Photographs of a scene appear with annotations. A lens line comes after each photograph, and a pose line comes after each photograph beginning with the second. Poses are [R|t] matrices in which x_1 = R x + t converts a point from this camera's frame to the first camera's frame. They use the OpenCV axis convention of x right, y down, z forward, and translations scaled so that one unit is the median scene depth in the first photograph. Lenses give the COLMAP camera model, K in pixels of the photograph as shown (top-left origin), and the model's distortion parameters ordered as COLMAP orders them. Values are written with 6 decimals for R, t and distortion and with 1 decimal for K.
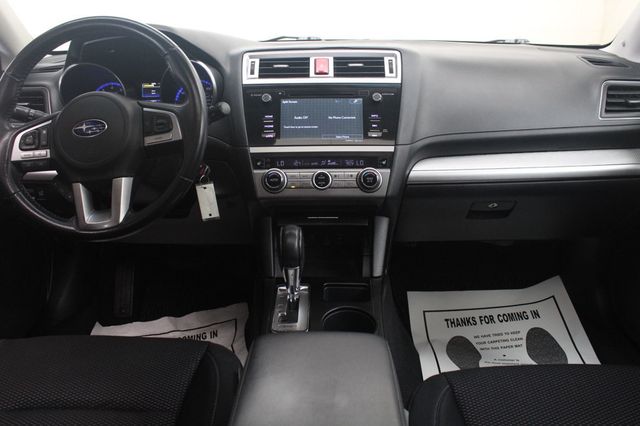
lens RADIAL K [[571.2, 0, 319.5], [0, 571.2, 211.0], [0, 0, 1]] dist [-0.098789, 0.005190]
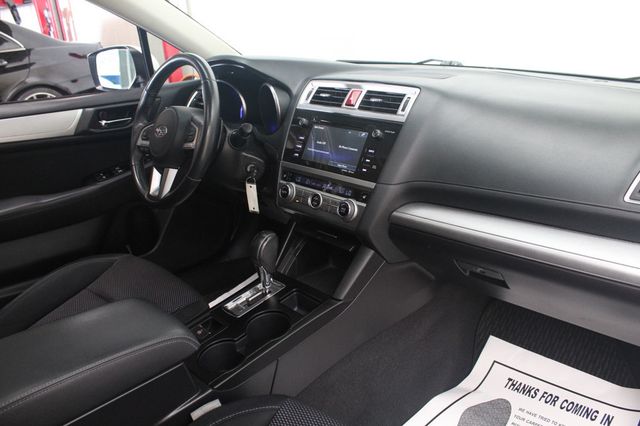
lens RADIAL K [[525.6, 0, 319.4], [0, 525.6, 214.5], [0, 0, 1]] dist [-0.138152, 0.090667]
pose [[0.707638, 0.233077, -0.667026, 0.686503], [-0.195231, 0.971773, 0.132446, -0.161836], [0.679068, 0.036501, 0.733167, 0.240487]]
